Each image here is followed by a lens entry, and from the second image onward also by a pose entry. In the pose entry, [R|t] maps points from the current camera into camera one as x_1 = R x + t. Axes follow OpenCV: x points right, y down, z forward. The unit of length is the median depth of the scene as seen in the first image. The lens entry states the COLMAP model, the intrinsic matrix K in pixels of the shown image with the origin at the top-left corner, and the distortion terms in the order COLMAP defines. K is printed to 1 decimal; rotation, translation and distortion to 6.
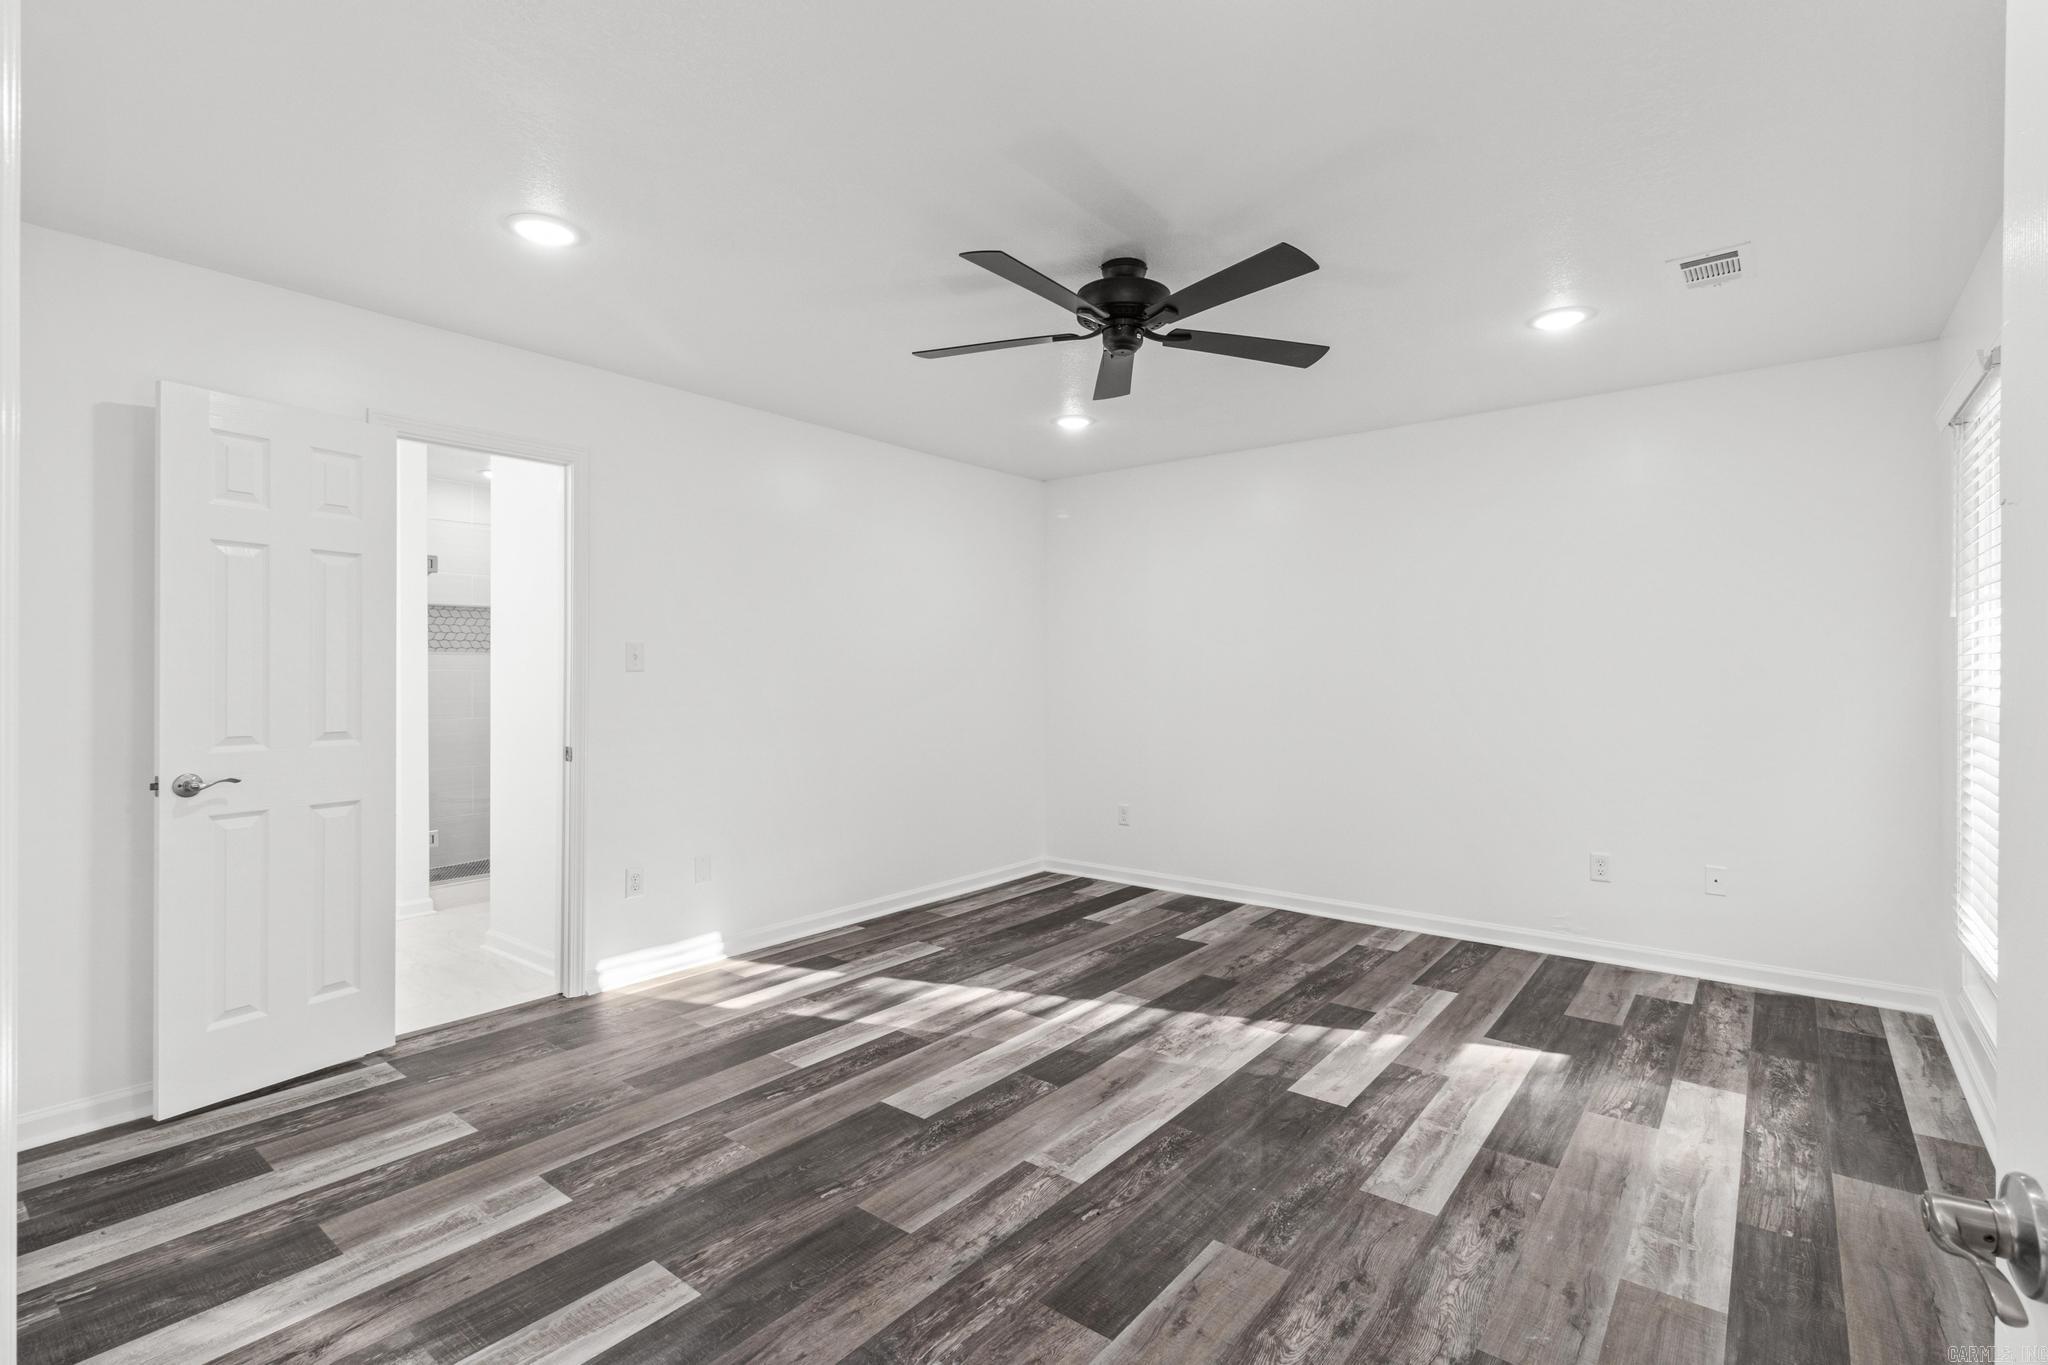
lens RADIAL K [[950.4, 0, 1014.2], [0, 950.4, 673.0], [0, 0, 1]] dist [0.004085, -0.000924]
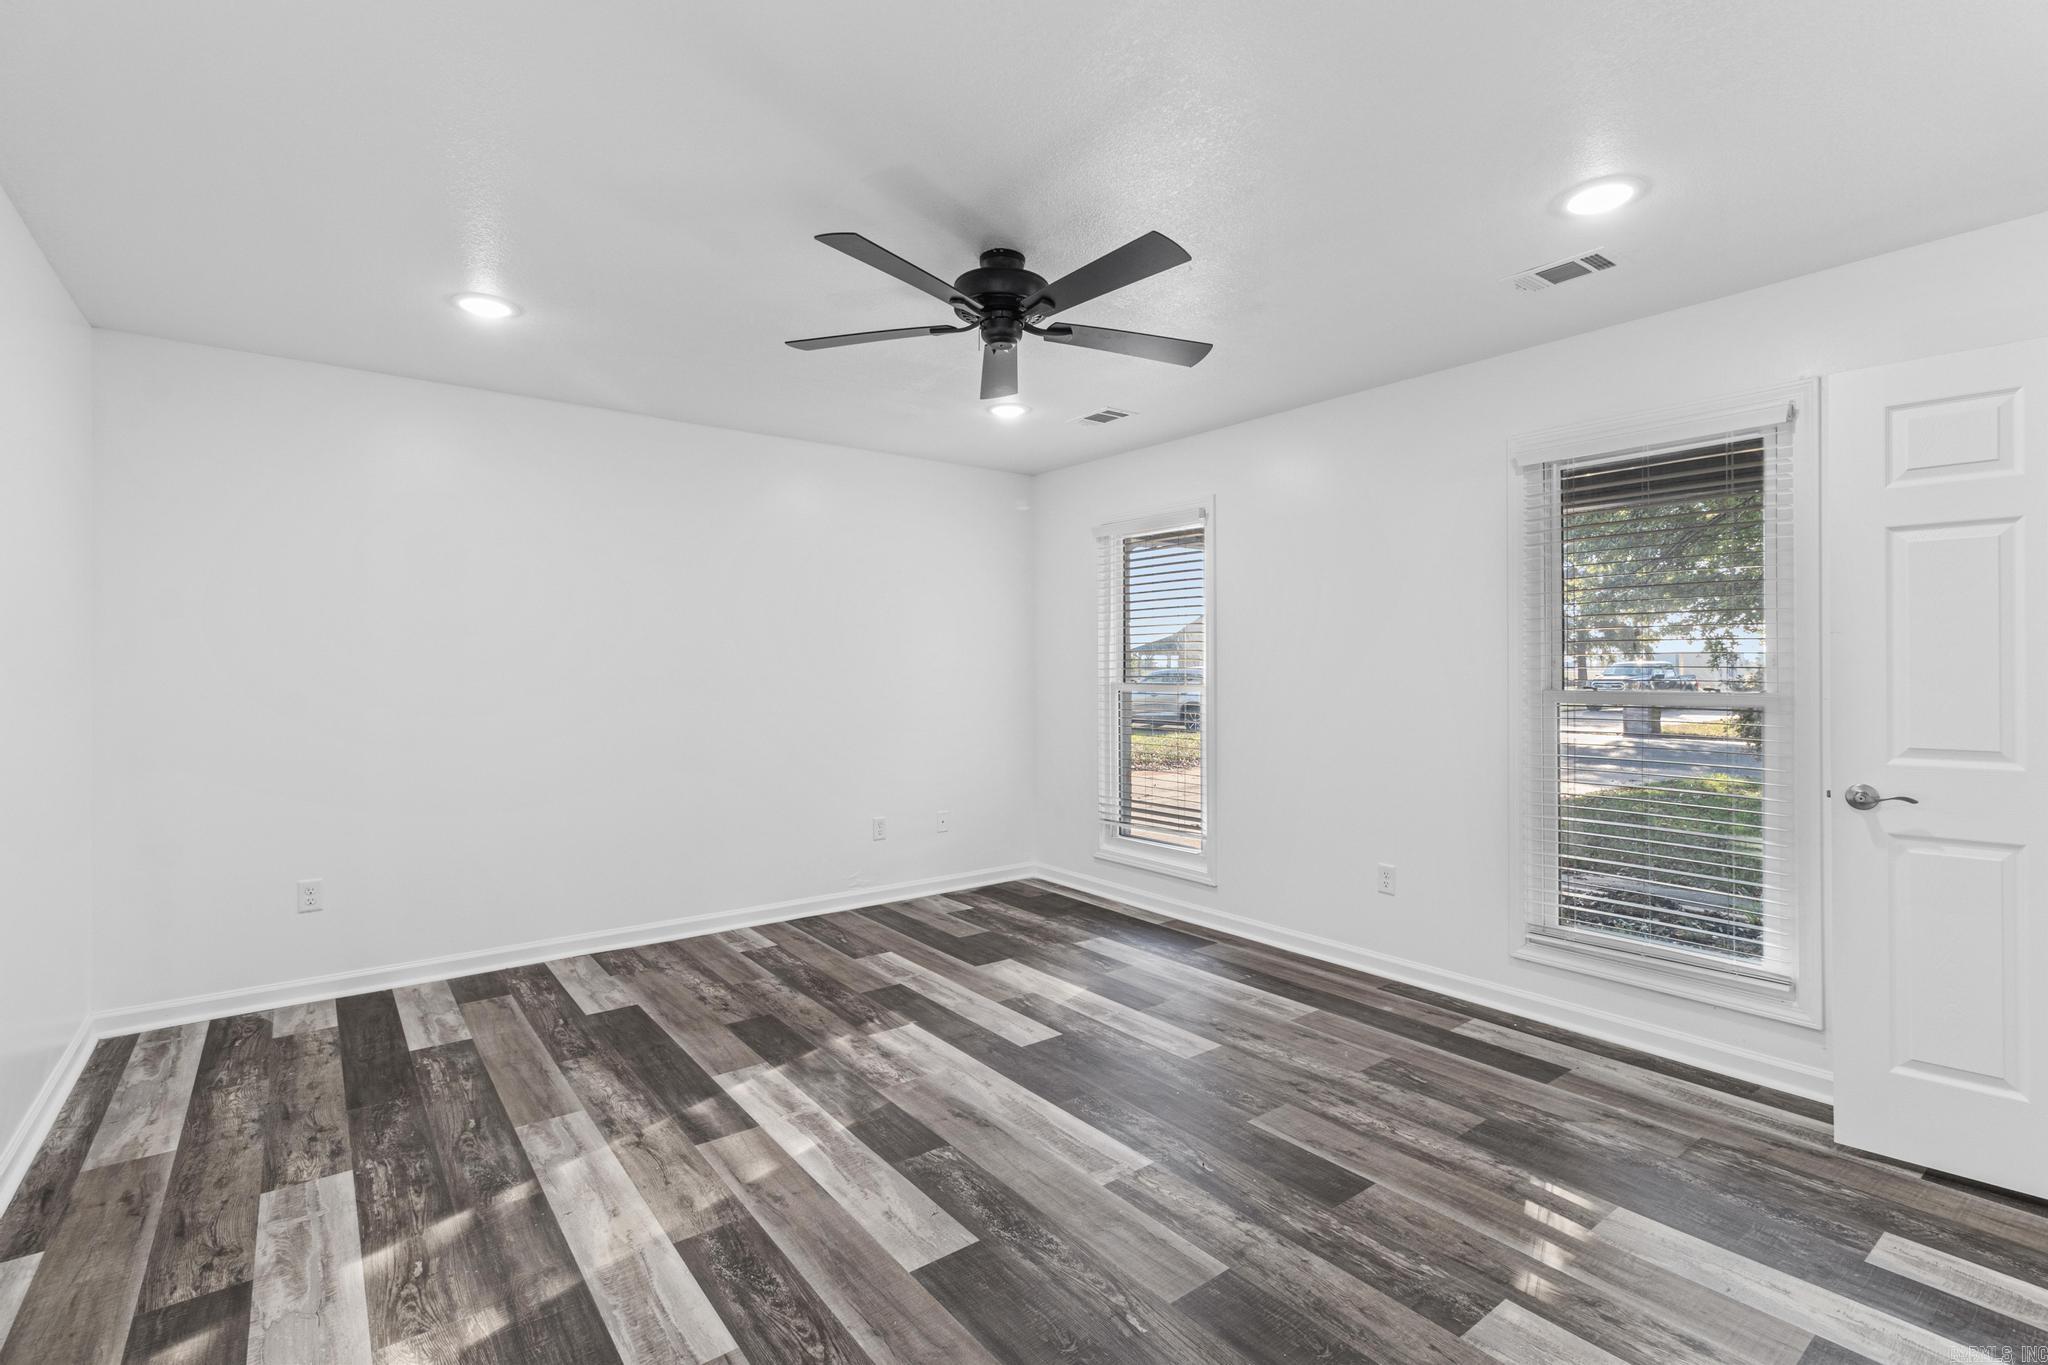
lens RADIAL K [[950.4, 0, 1020.4], [0, 950.4, 685.0], [0, 0, 1]] dist [0.004085, -0.000924]
pose [[0.229294, -0.014386, 0.973251, -0.649353], [0.002302, 0.999896, 0.014237, -0.009099], [-0.973354, -0.001024, 0.229303, 0.588956]]
